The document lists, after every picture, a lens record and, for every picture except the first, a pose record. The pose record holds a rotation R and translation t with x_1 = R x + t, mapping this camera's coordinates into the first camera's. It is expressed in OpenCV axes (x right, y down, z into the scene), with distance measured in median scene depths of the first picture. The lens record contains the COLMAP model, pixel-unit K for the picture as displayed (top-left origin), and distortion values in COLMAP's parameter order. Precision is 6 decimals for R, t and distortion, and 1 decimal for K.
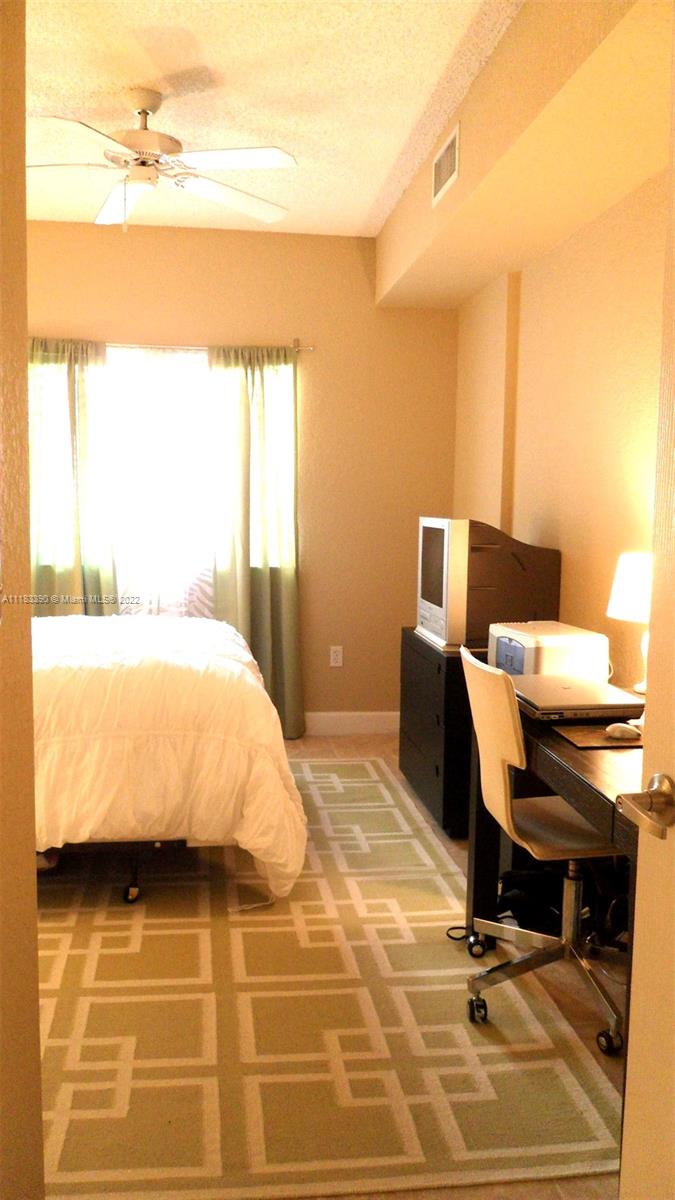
lens RADIAL K [[964.0, 0, 337.5], [0, 964.0, 600.0], [0, 0, 1]] dist [-0.036517, 0.001269]
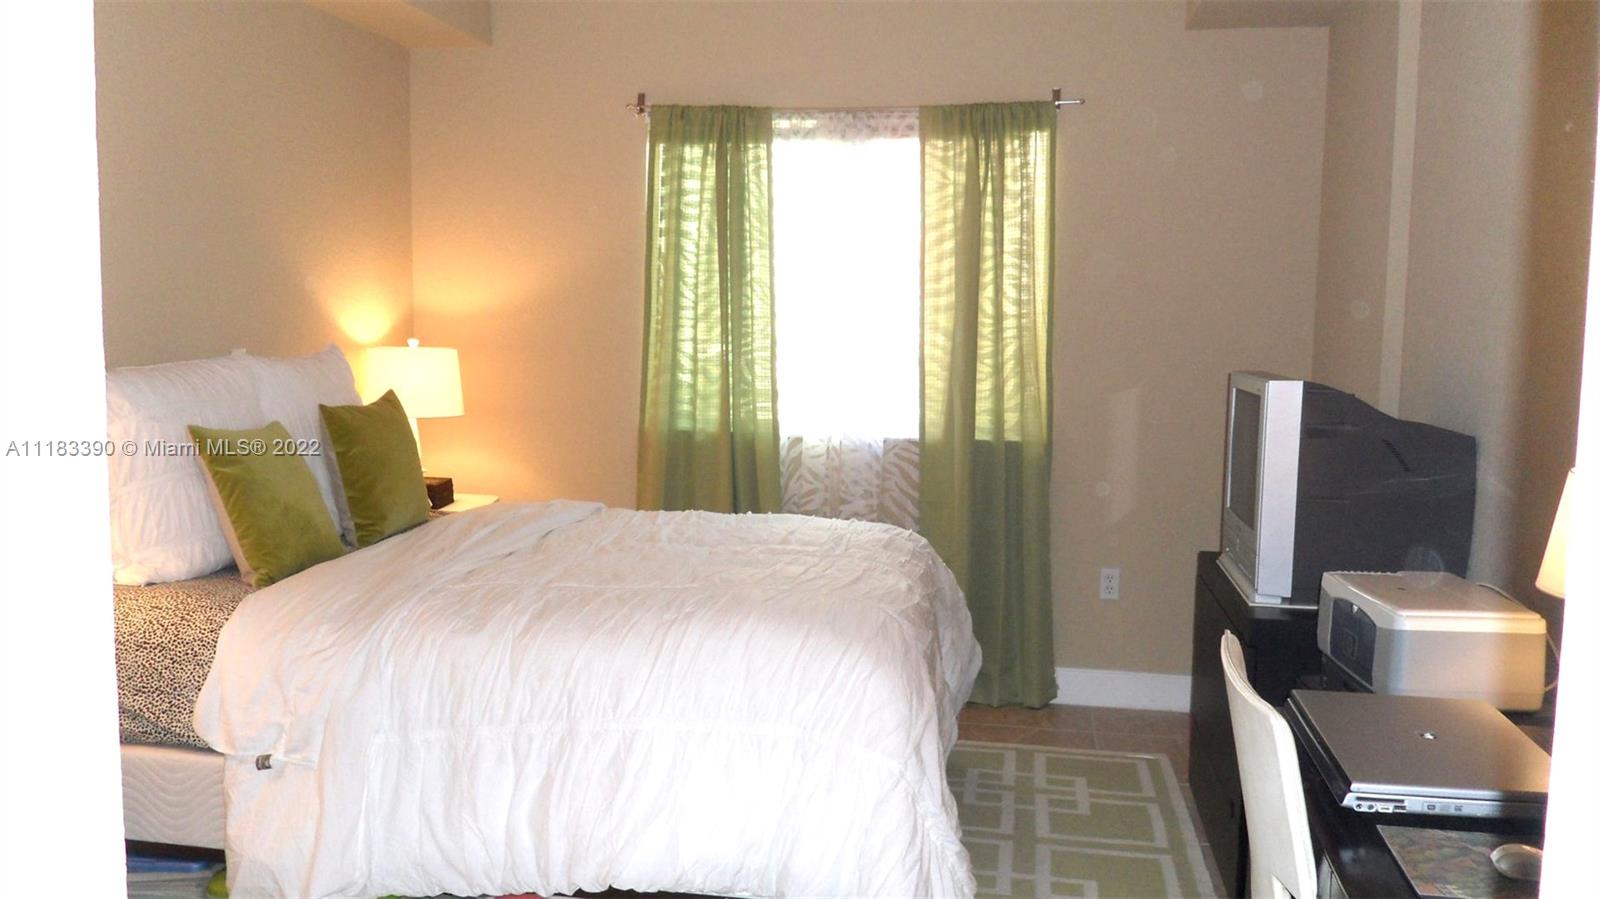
lens RADIAL K [[1285.4, 0, 800.0], [0, 1285.4, 449.5], [0, 0, 1]] dist [-0.036517, 0.001269]
pose [[0.951692, 0.028843, -0.305696, 0.068927], [-0.030327, 0.999540, -0.000107, -0.027065], [0.305553, 0.009373, 0.952129, 0.146279]]
